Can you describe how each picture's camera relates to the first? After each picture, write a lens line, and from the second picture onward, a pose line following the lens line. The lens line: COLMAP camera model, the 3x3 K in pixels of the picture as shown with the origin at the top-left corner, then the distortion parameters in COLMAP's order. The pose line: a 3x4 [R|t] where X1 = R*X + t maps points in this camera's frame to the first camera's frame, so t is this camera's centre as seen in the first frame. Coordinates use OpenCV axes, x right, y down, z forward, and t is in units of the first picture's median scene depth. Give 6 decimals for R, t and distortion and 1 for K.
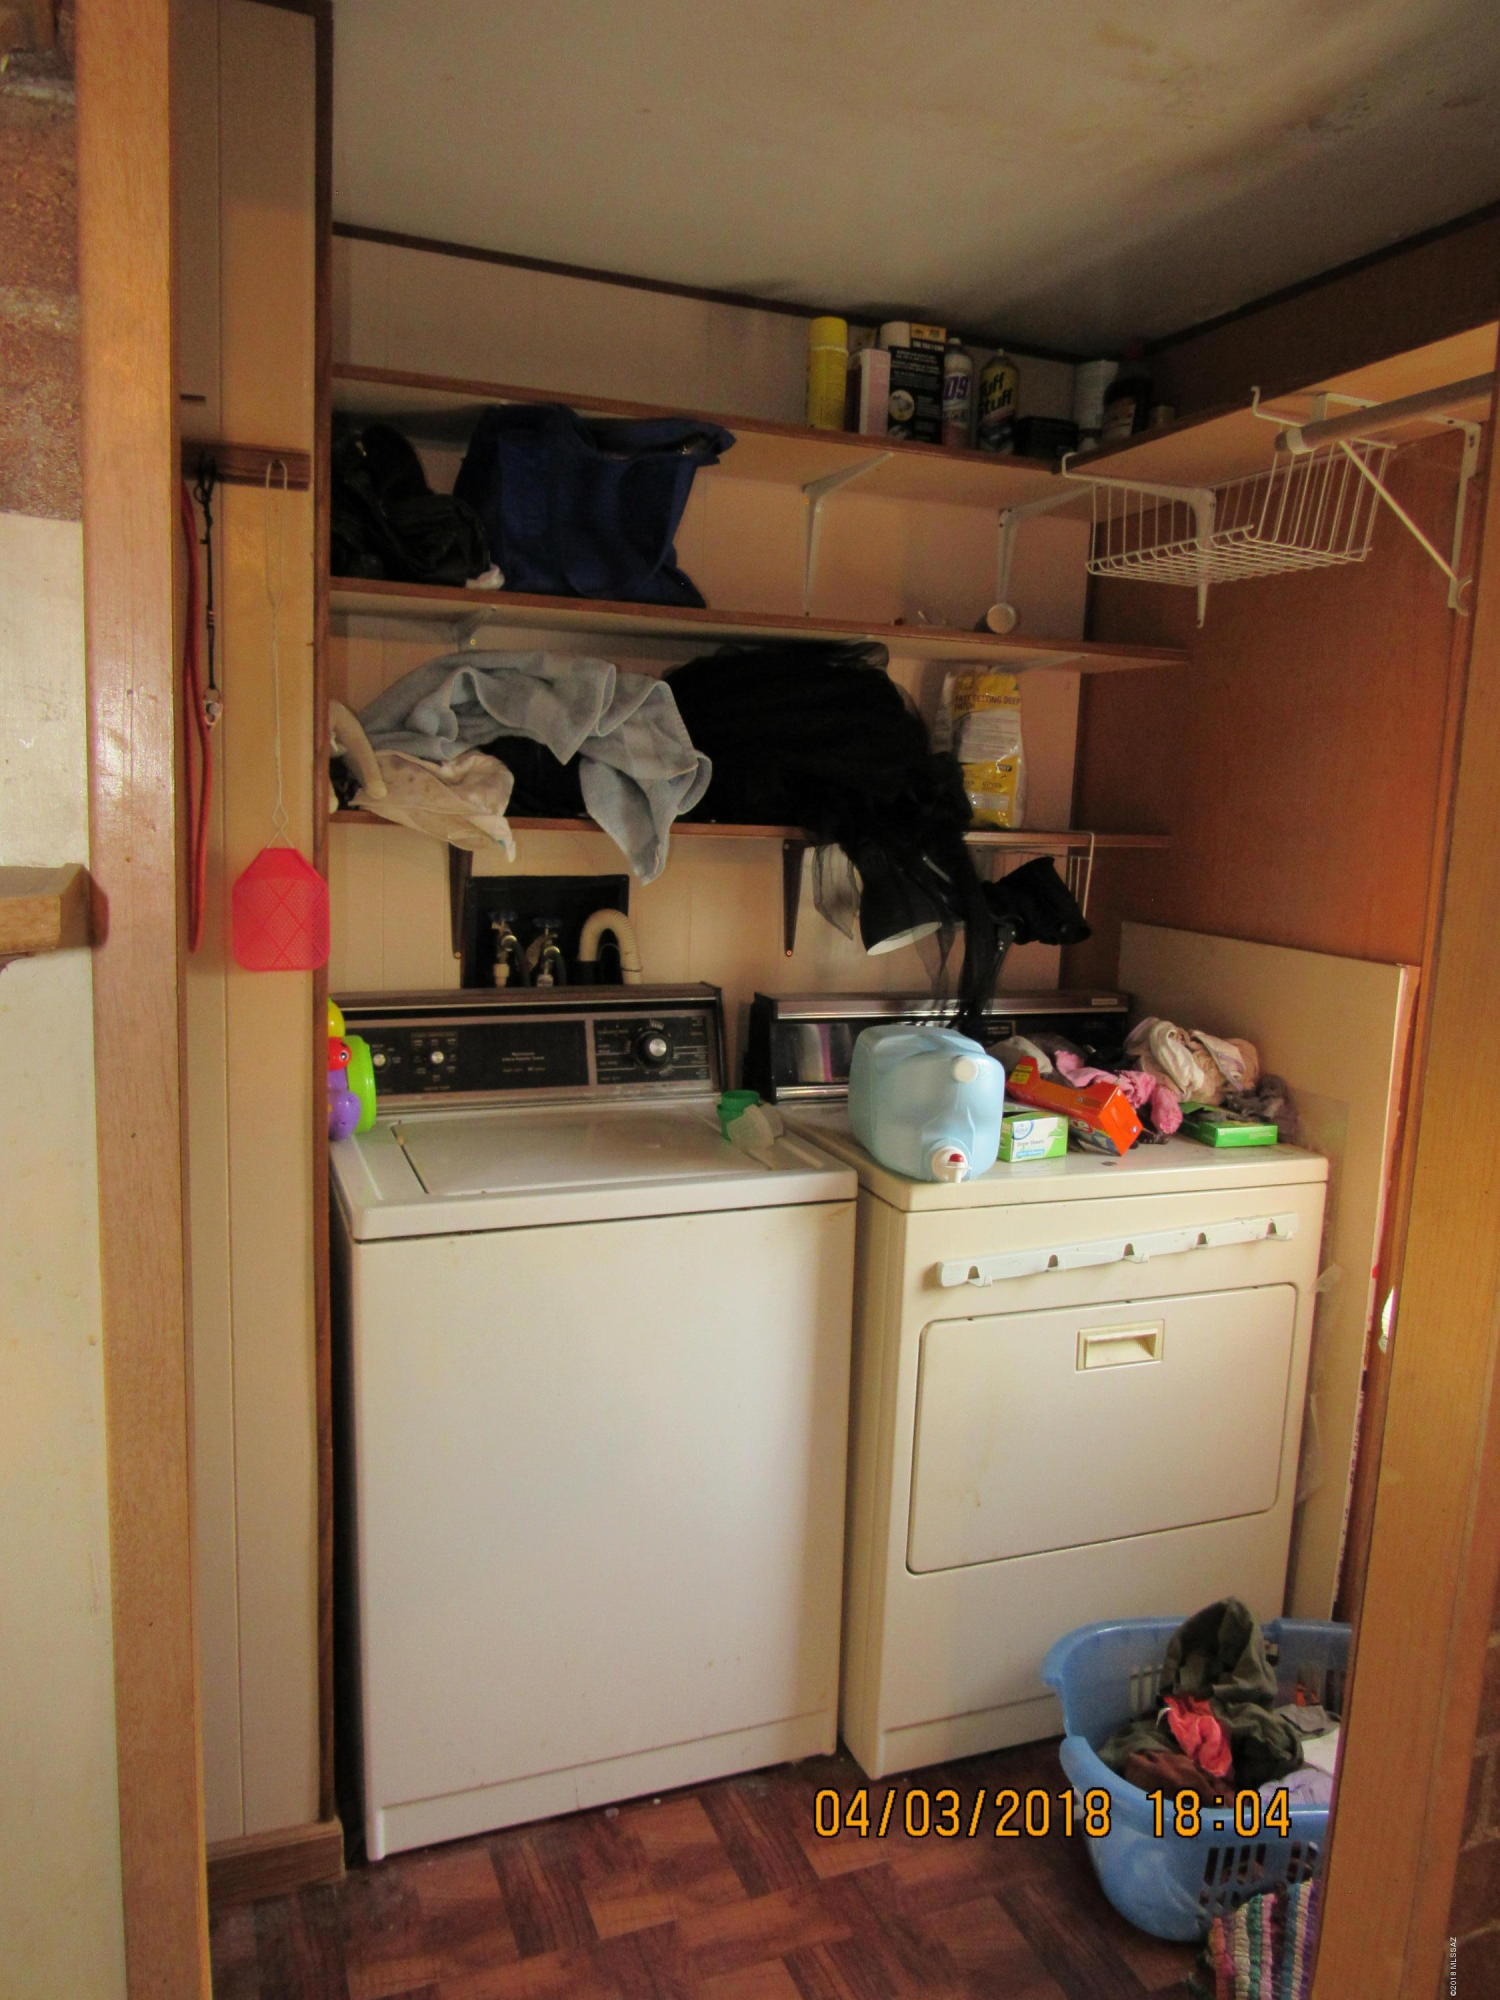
lens RADIAL K [[1432.9, 0, 750.0], [0, 1432.9, 1000.0], [0, 0, 1]] dist [-0.032273, 0.012363]
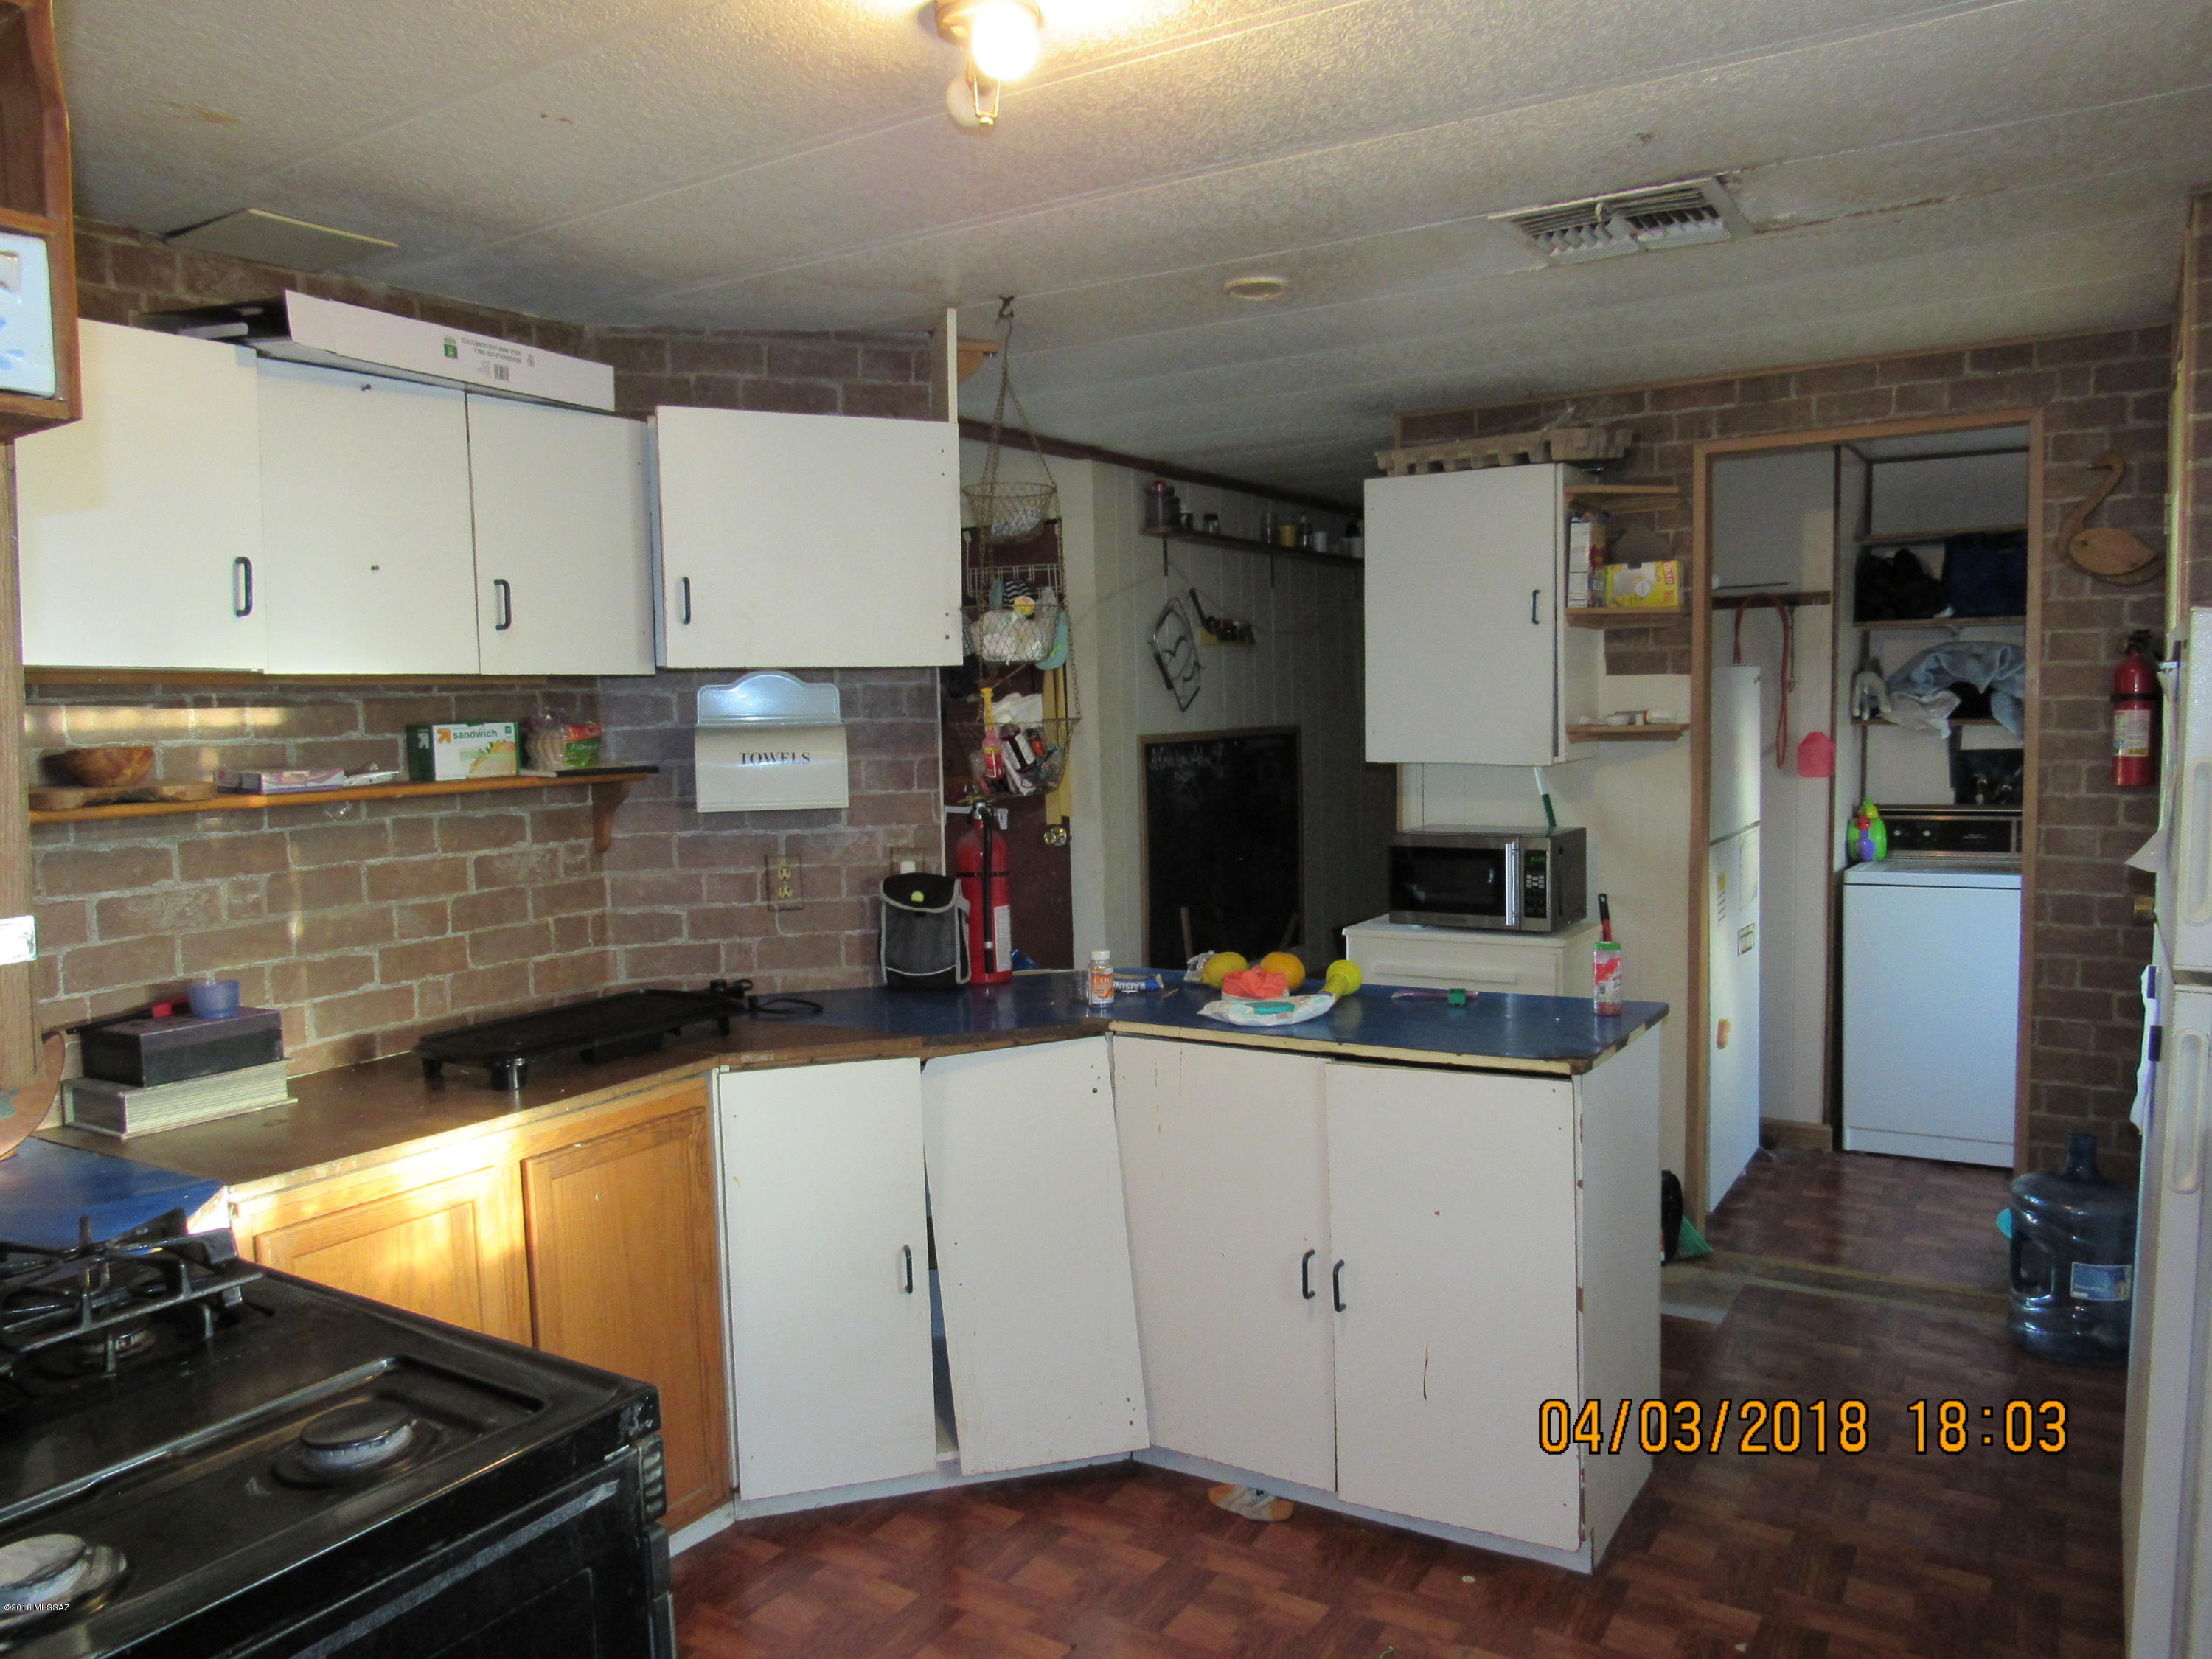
lens RADIAL K [[1584.8, 0, 1106.0], [0, 1584.8, 829.5], [0, 0, 1]] dist [-0.032273, 0.012363]
pose [[0.589658, 0.016093, -0.807492, 1.010754], [-0.075266, 0.996545, -0.035102, 0.222035], [0.804138, 0.081475, 0.588833, -1.440778]]
